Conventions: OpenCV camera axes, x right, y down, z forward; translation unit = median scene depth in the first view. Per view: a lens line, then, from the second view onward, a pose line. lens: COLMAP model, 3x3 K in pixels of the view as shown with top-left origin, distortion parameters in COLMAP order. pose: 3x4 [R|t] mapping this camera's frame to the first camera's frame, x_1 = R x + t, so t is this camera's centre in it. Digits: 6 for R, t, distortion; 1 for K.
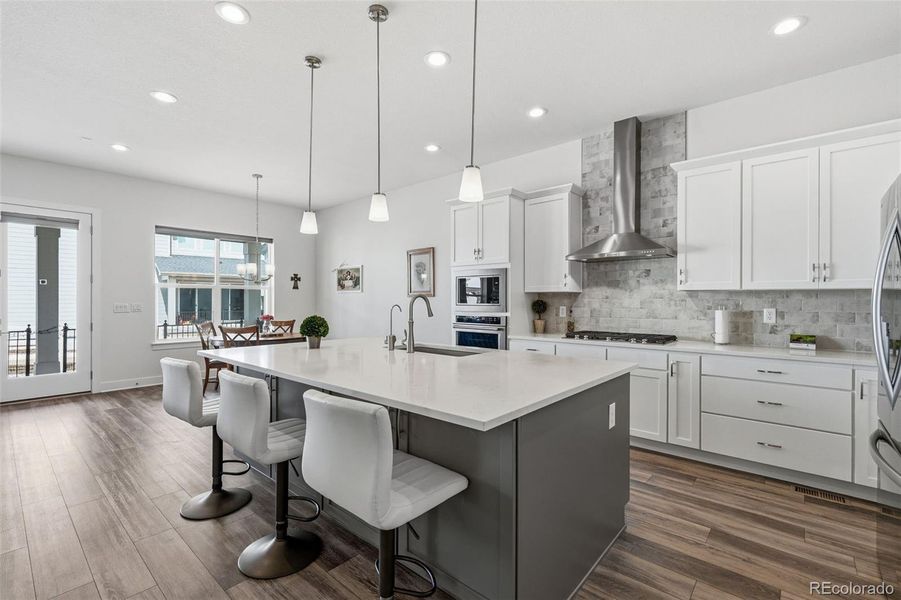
lens RADIAL K [[401.0, 0, 450.5], [0, 401.0, 300.0], [0, 0, 1]] dist [0.000627, 0.000034]
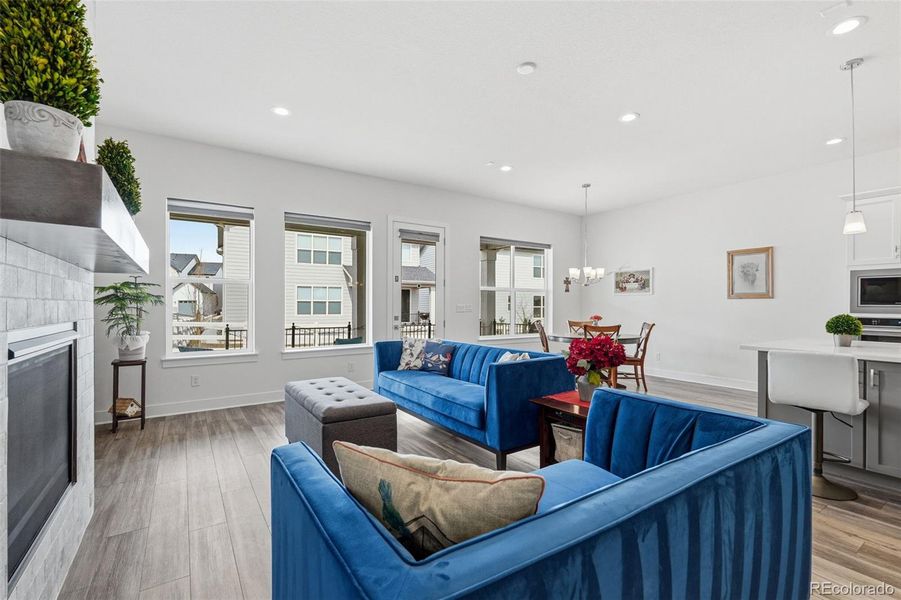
lens RADIAL K [[401.0, 0, 450.5], [0, 401.0, 300.0], [0, 0, 1]] dist [0.000627, 0.000034]
pose [[0.966743, 0.000732, -0.255750, -0.560486], [-0.004331, 0.999899, -0.013510, 0.012624], [0.255715, 0.014168, 0.966649, -0.125539]]
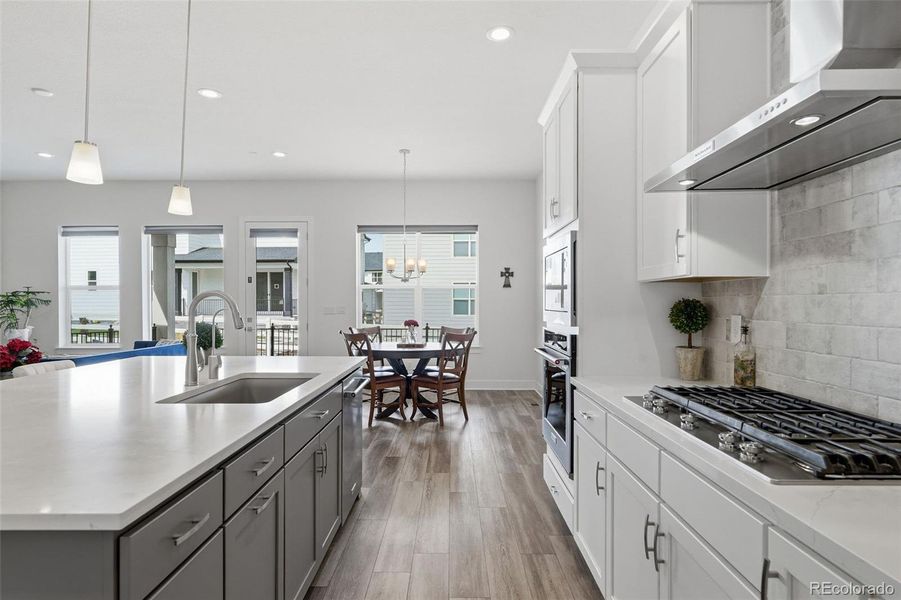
lens RADIAL K [[509.2, 0, 450.5], [0, 509.2, 300.0], [0, 0, 1]] dist [0.005589, 0.000872]
pose [[0.654509, -0.004411, -0.756041, 0.374207], [0.000627, 0.999986, -0.005291, 0.002696], [0.756054, 0.002989, 0.654503, 0.387234]]
